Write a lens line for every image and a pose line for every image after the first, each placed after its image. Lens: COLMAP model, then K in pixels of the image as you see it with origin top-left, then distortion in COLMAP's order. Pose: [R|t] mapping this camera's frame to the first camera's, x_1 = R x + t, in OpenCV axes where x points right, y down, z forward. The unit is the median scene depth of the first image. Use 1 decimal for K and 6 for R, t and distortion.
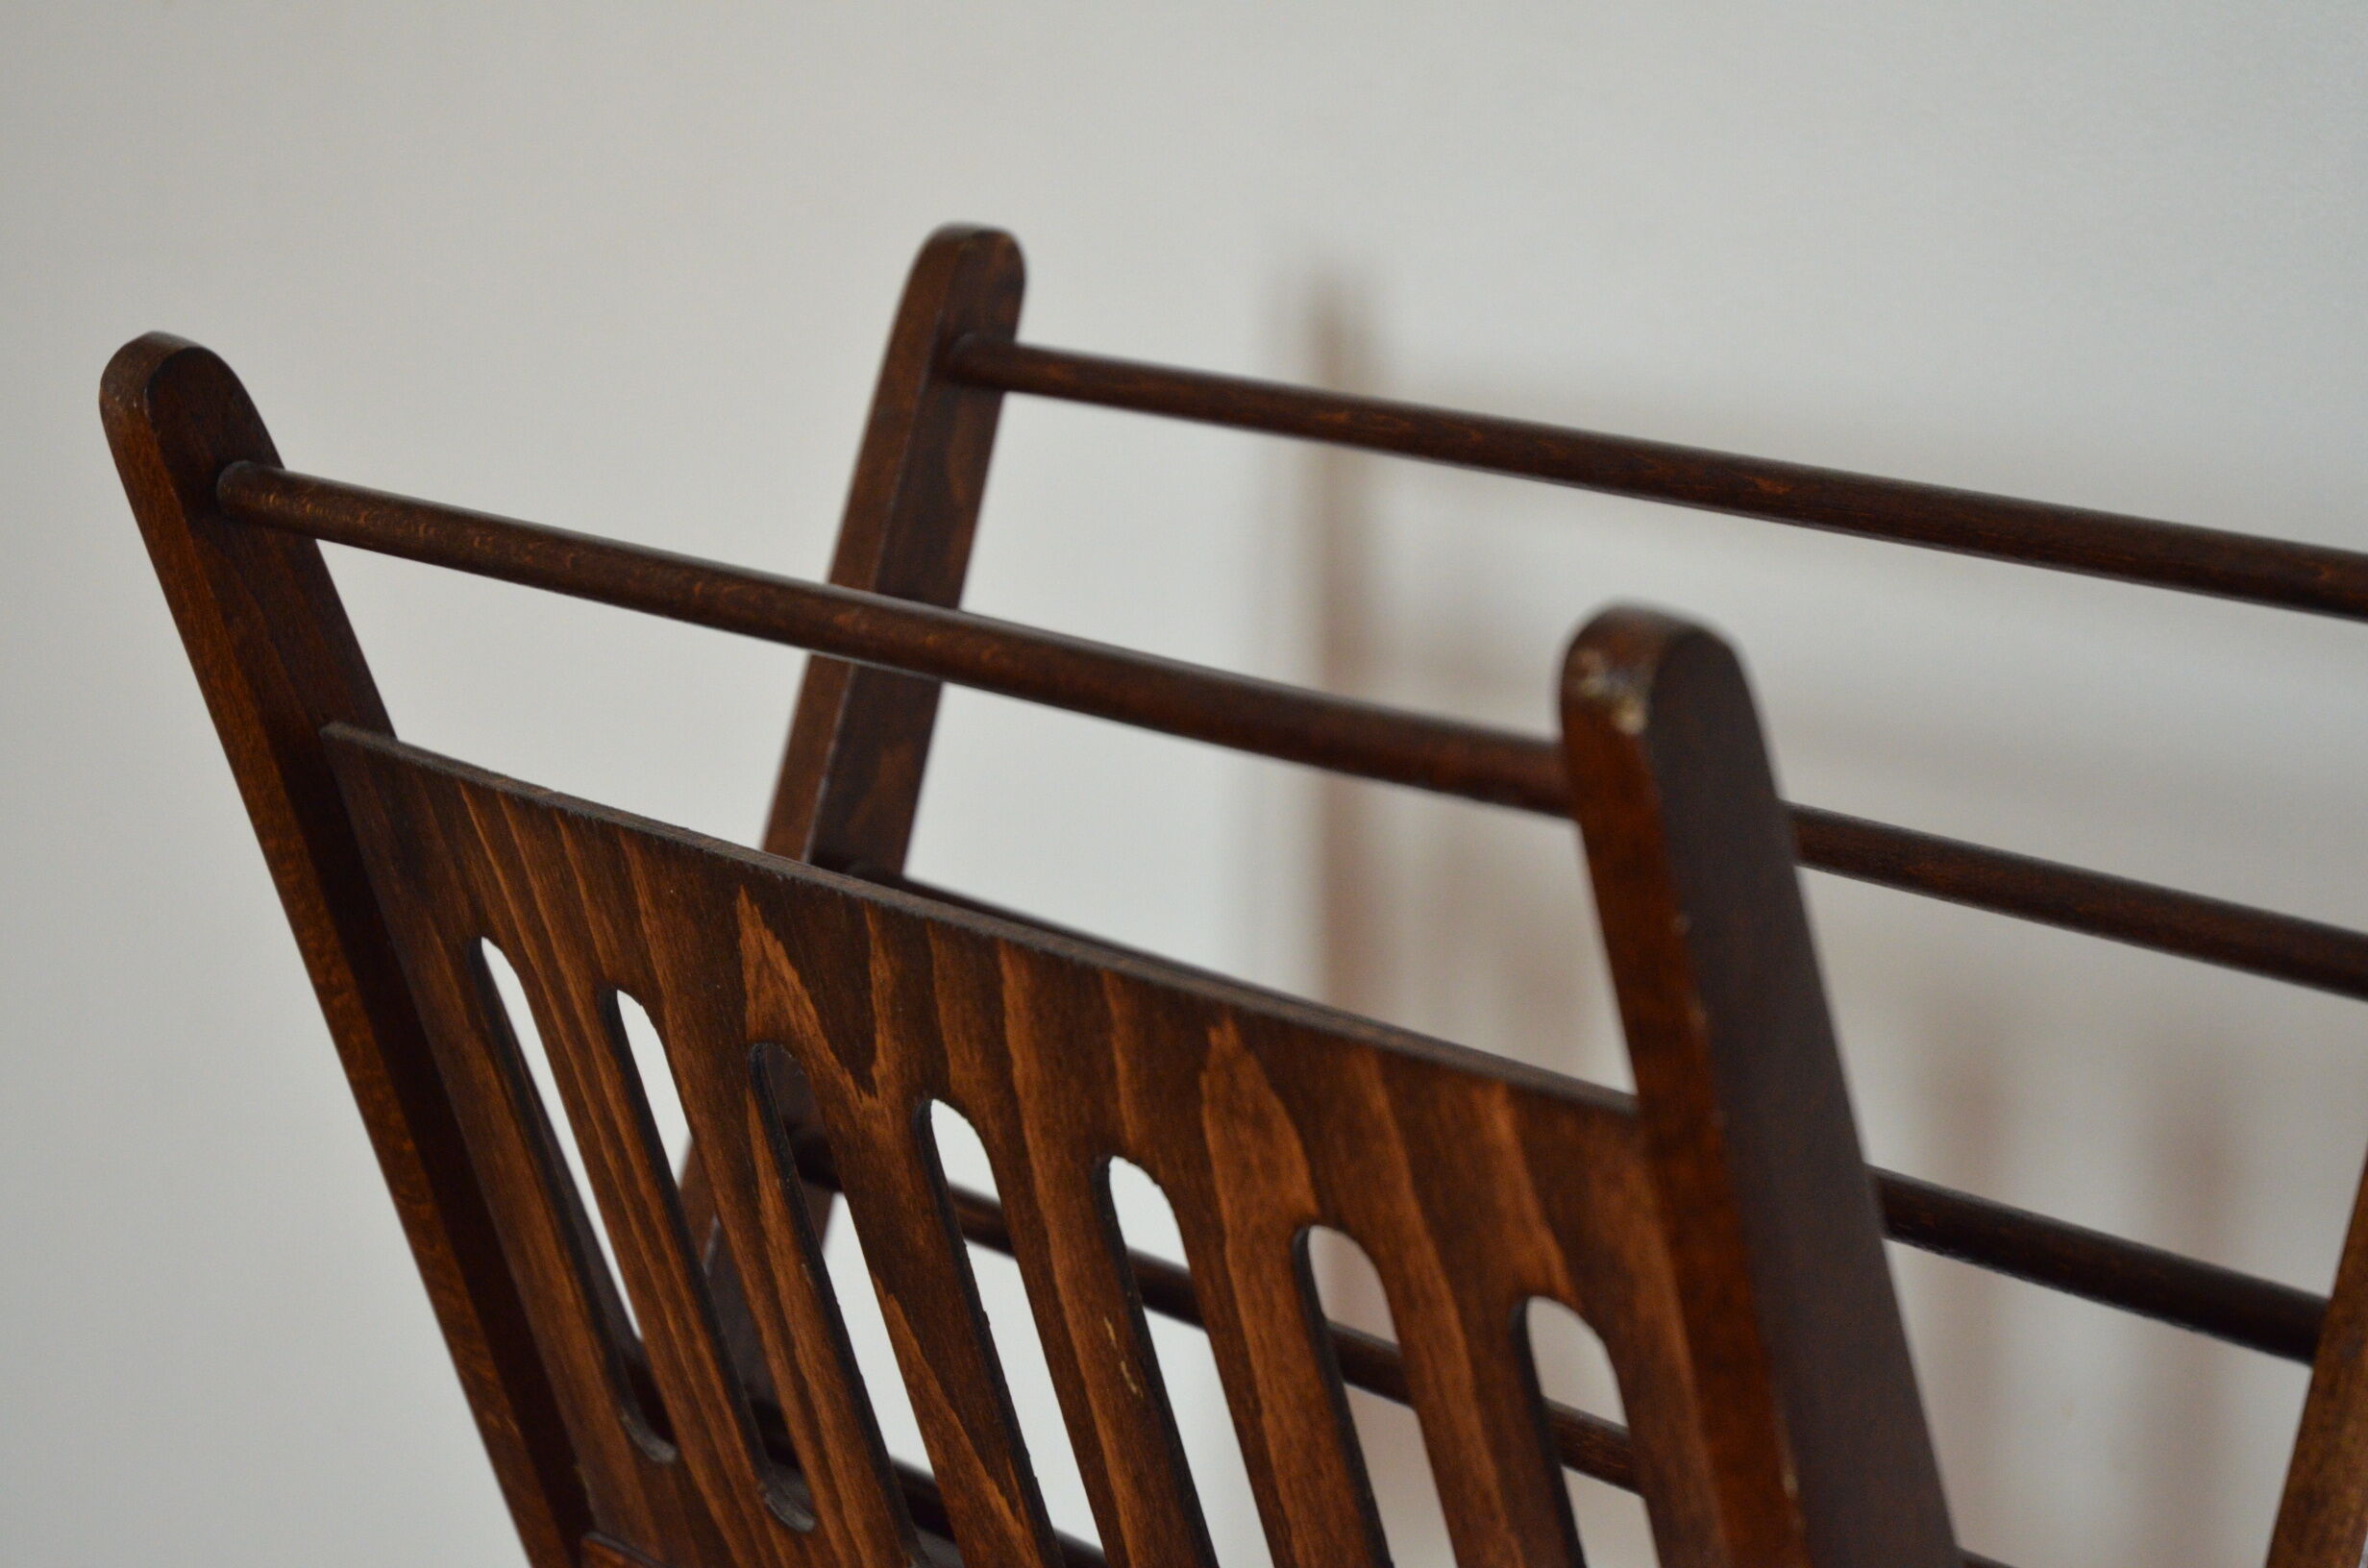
lens RADIAL K [[4777.0, 0, 1184.0], [0, 4777.0, 784.0], [0, 0, 1]] dist [0.073254, 0.241730]
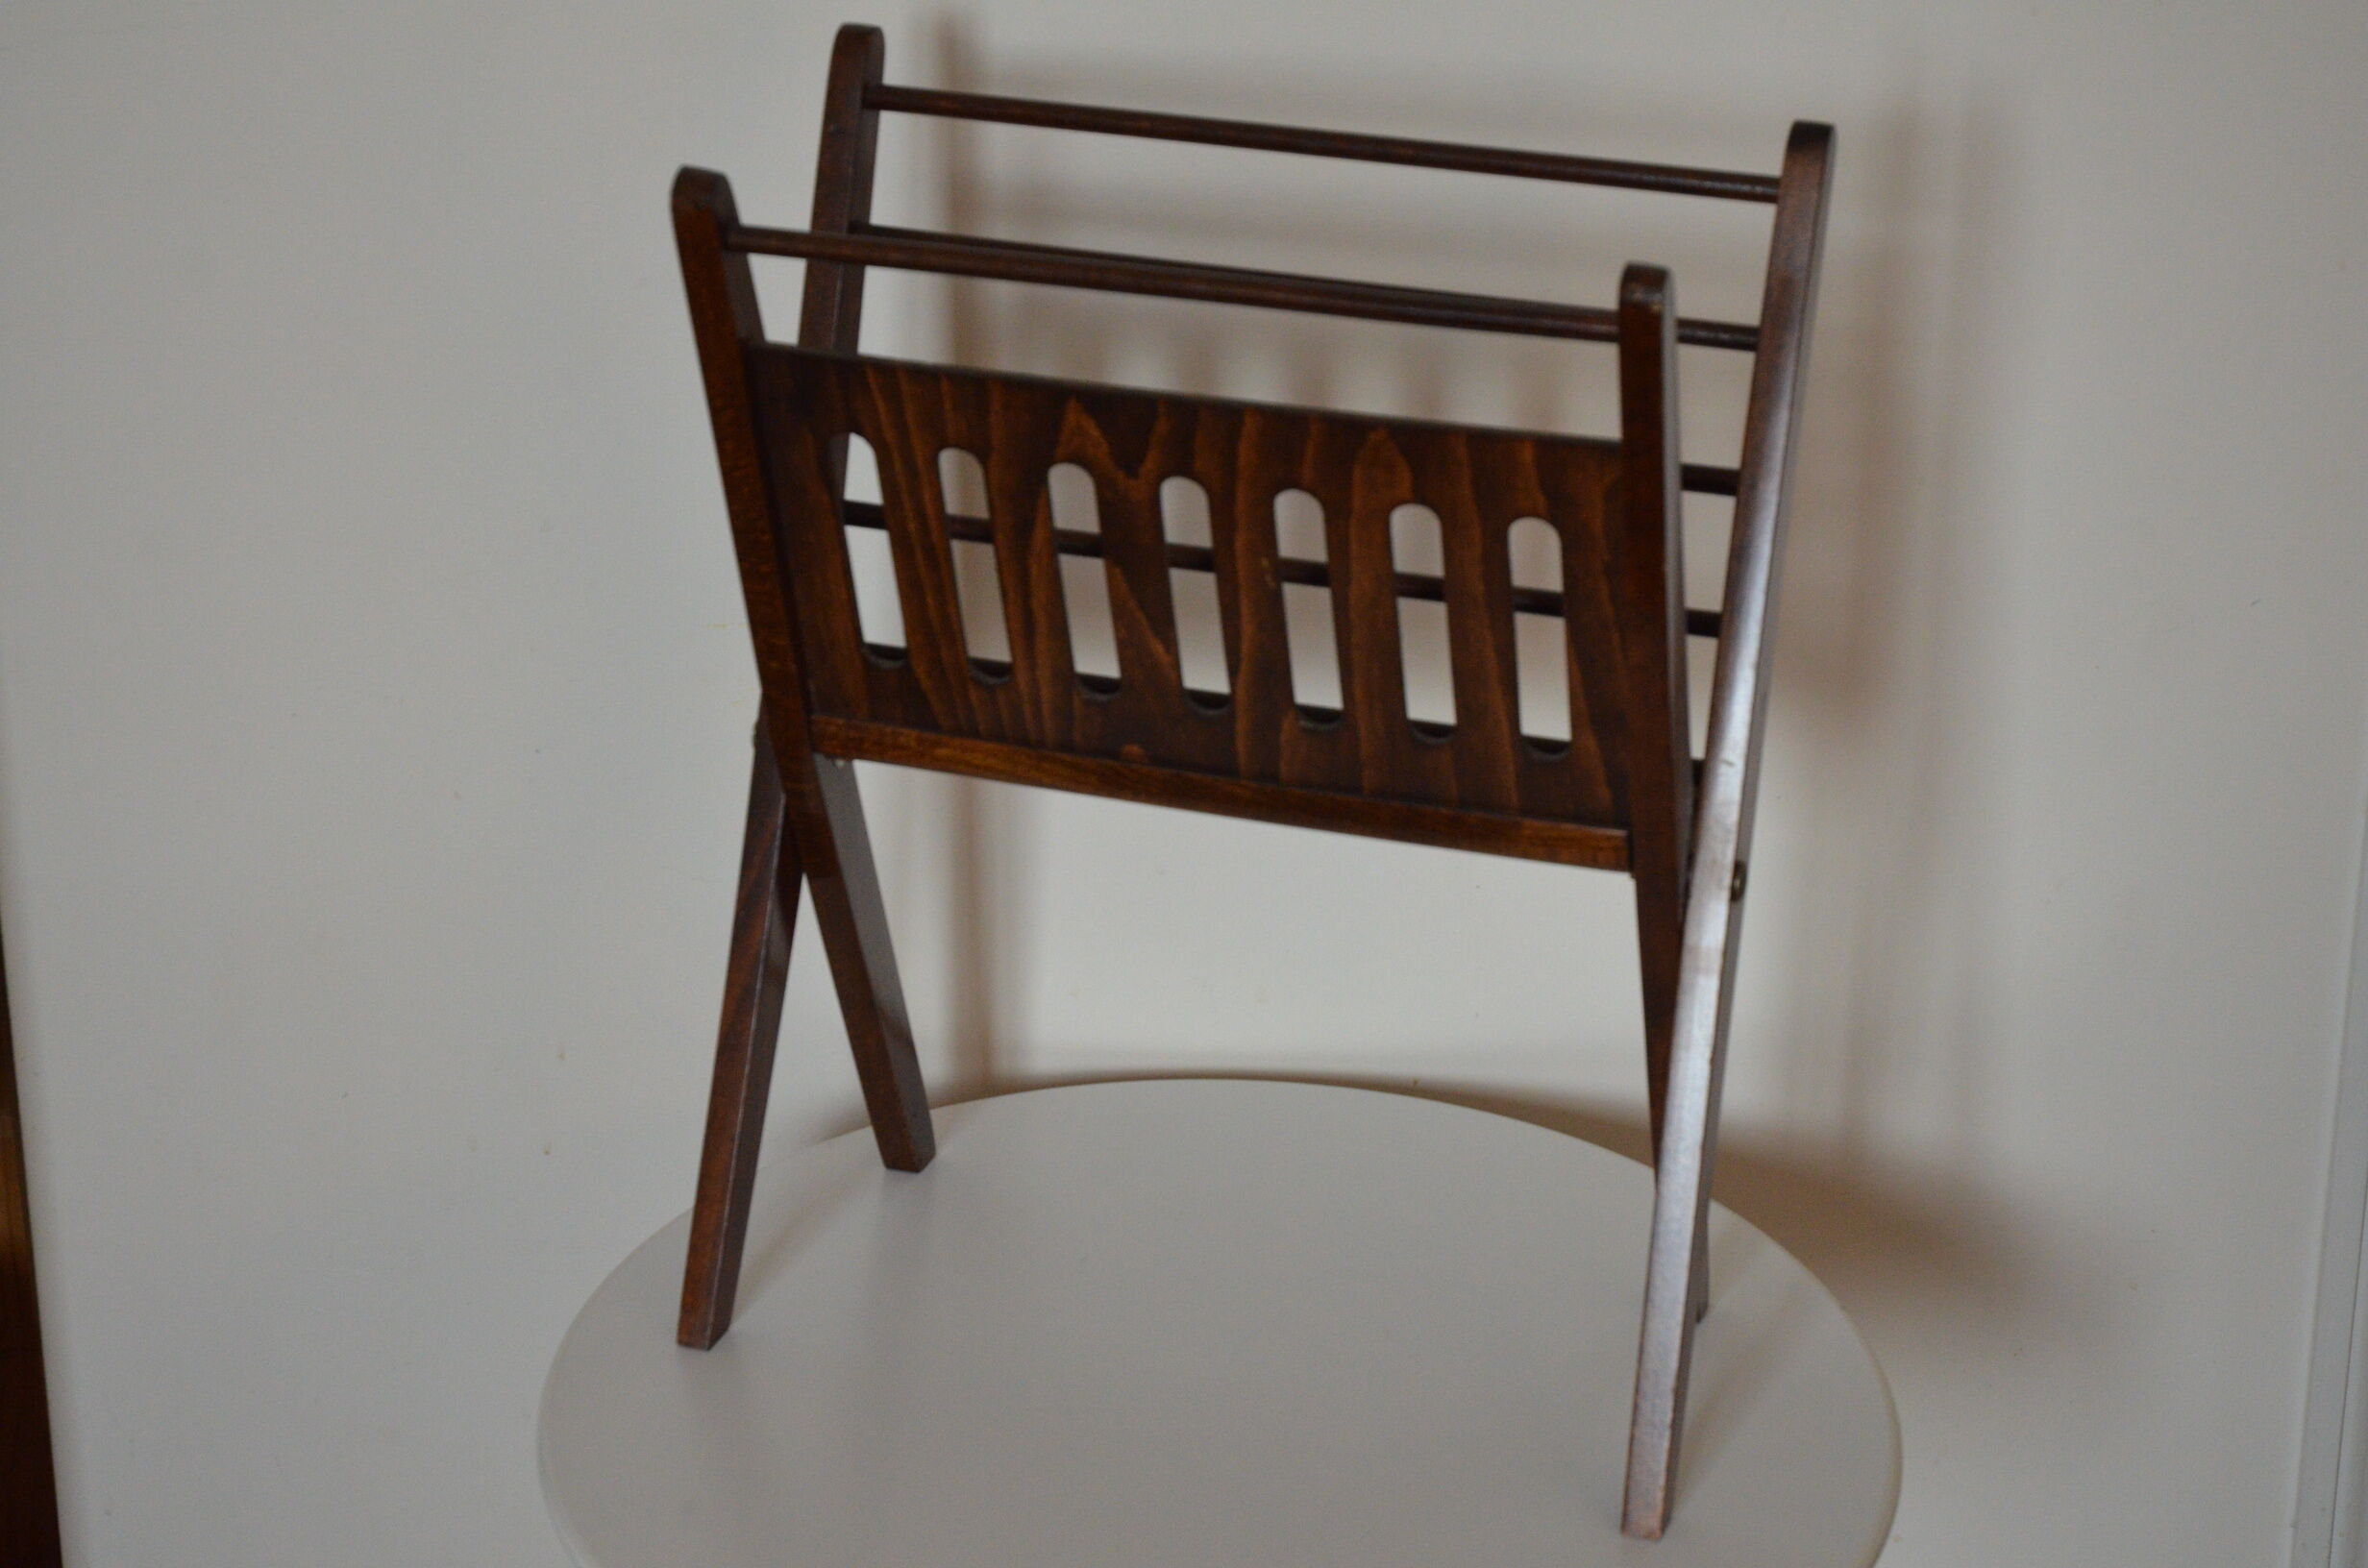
lens RADIAL K [[4689.8, 0, 1184.0], [0, 4689.8, 784.0], [0, 0, 1]] dist [0.046275, 0.179912]
pose [[0.868014, -0.187328, 0.459848, -1.106866], [0.099117, 0.972835, 0.209210, -0.260512], [-0.486547, -0.136019, 0.863001, -0.963183]]
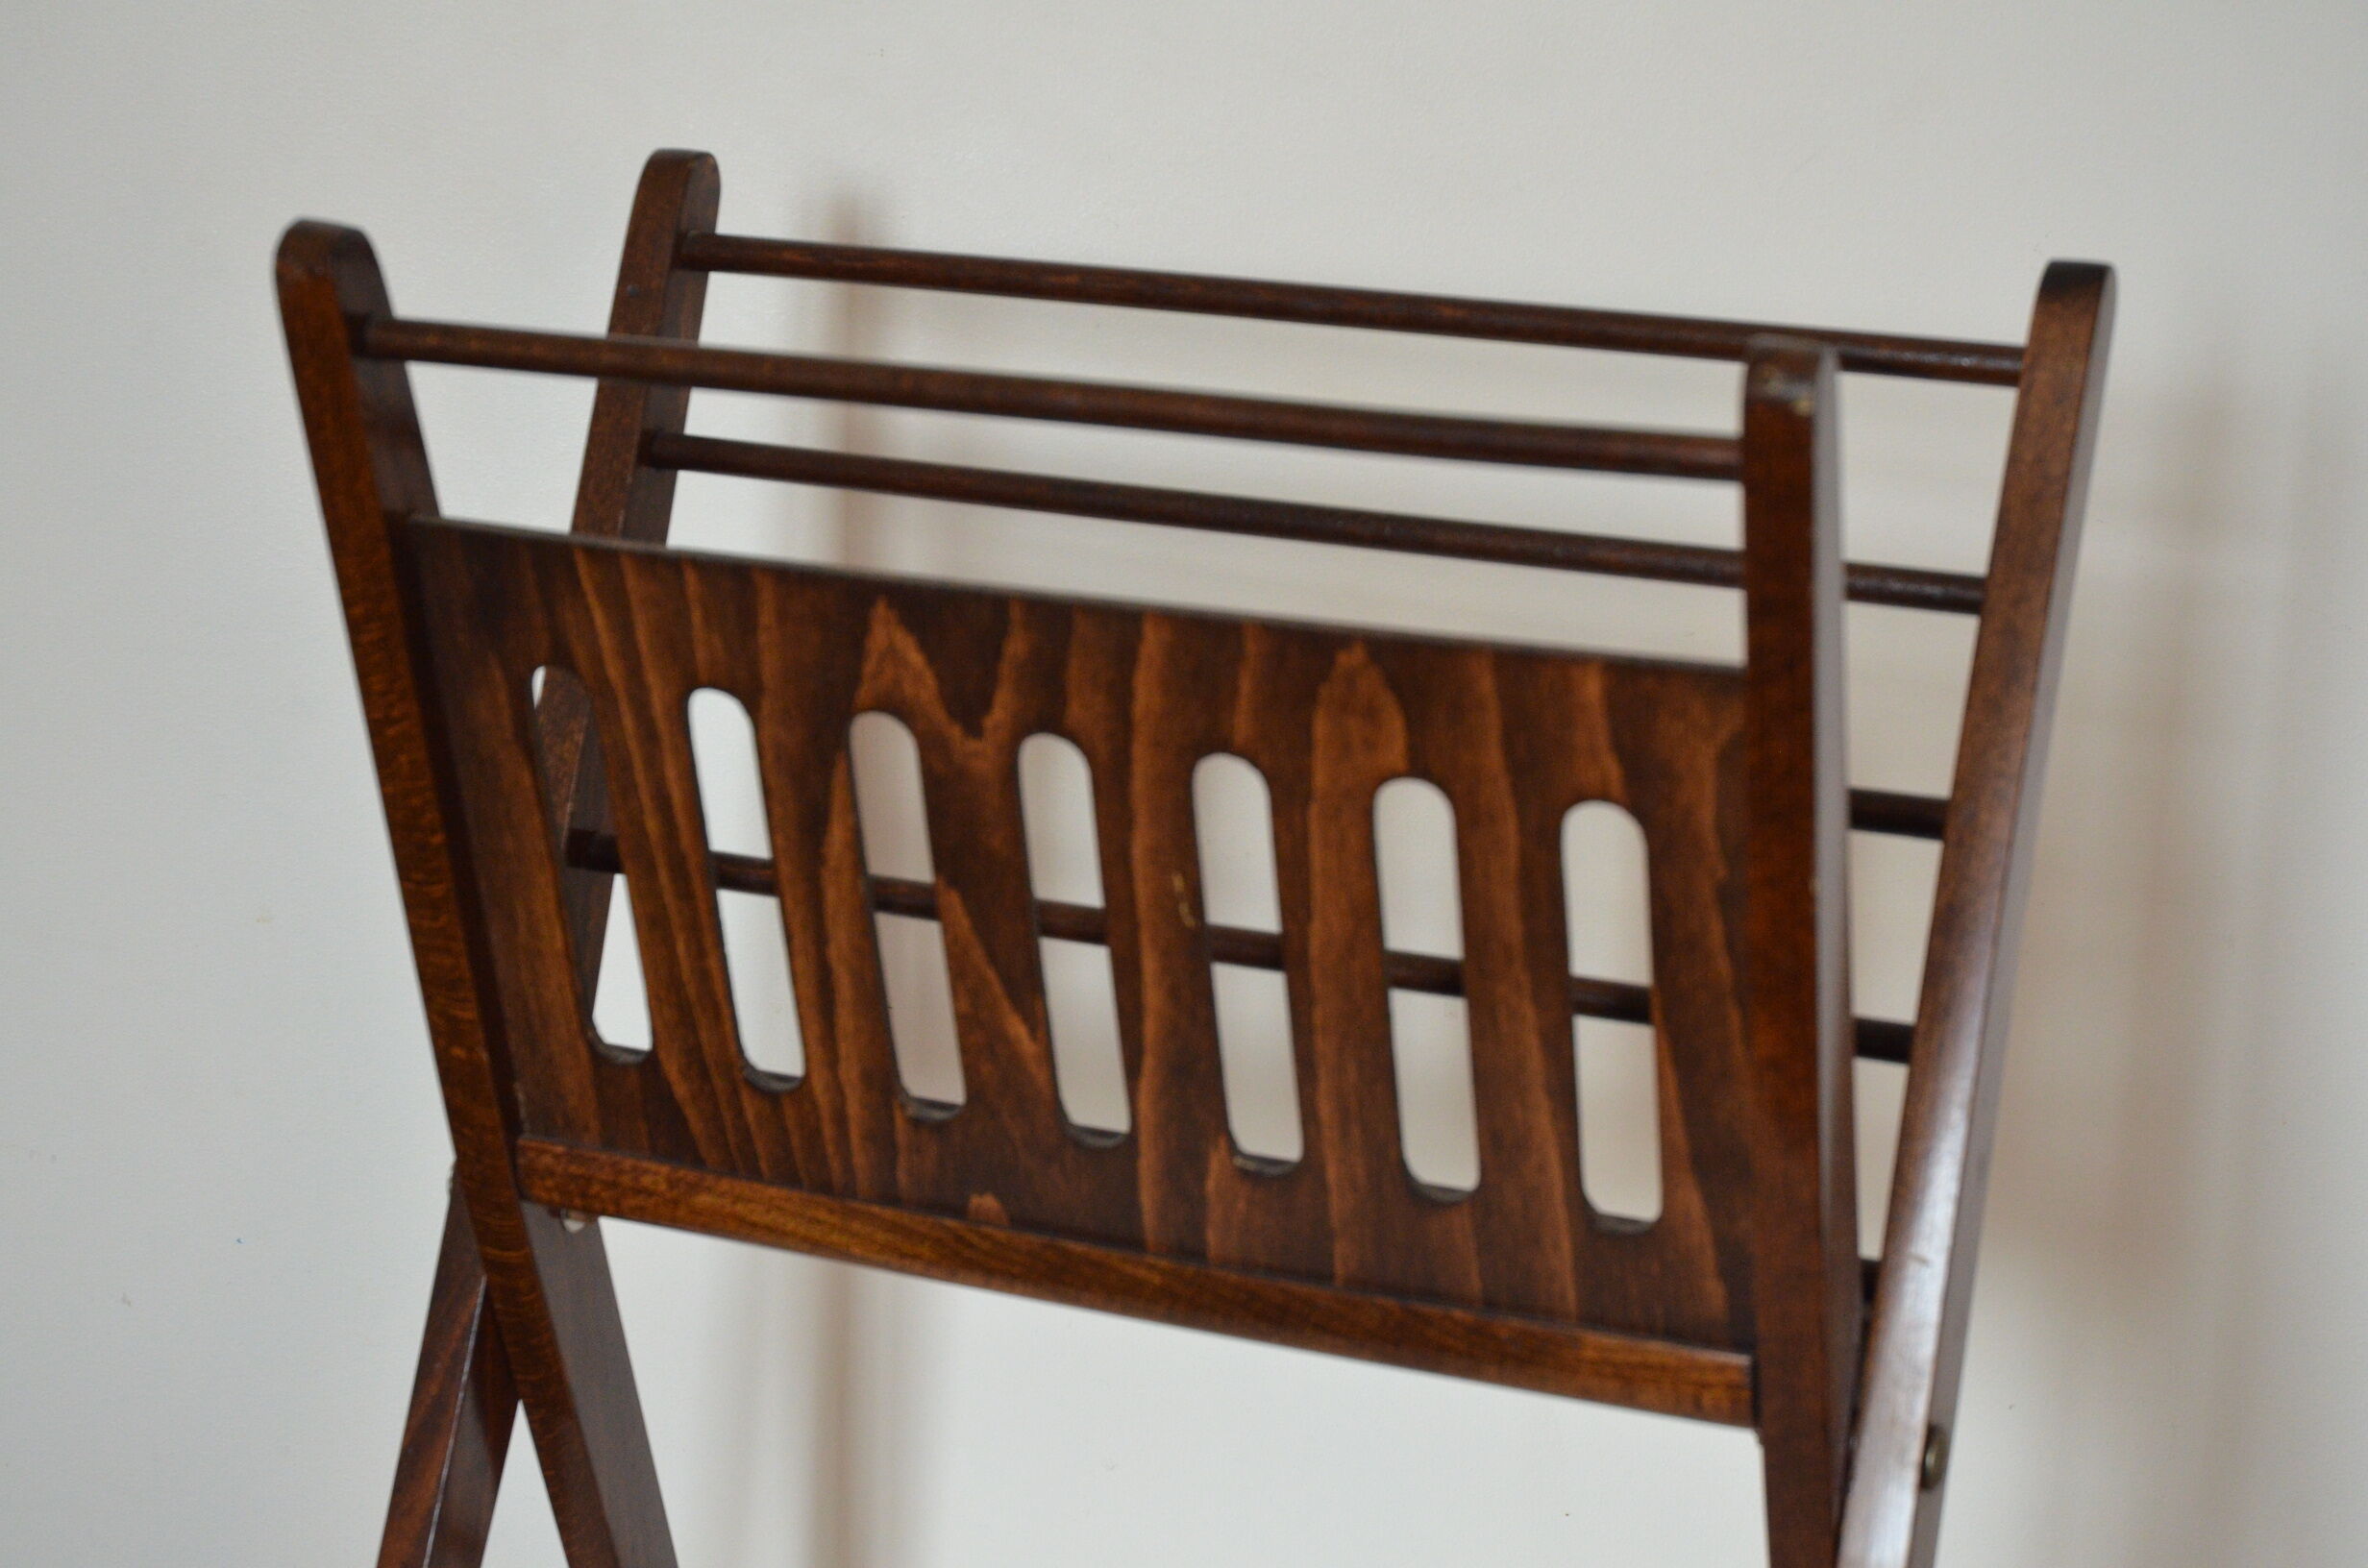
lens RADIAL K [[4291.1, 0, 1184.0], [0, 4291.1, 784.0], [0, 0, 1]] dist [0.046507, 0.166817]
pose [[0.905471, -0.056129, 0.420680, -0.555036], [0.054984, 0.998377, 0.014860, 0.063313], [-0.420831, 0.009675, 0.907087, -0.192018]]
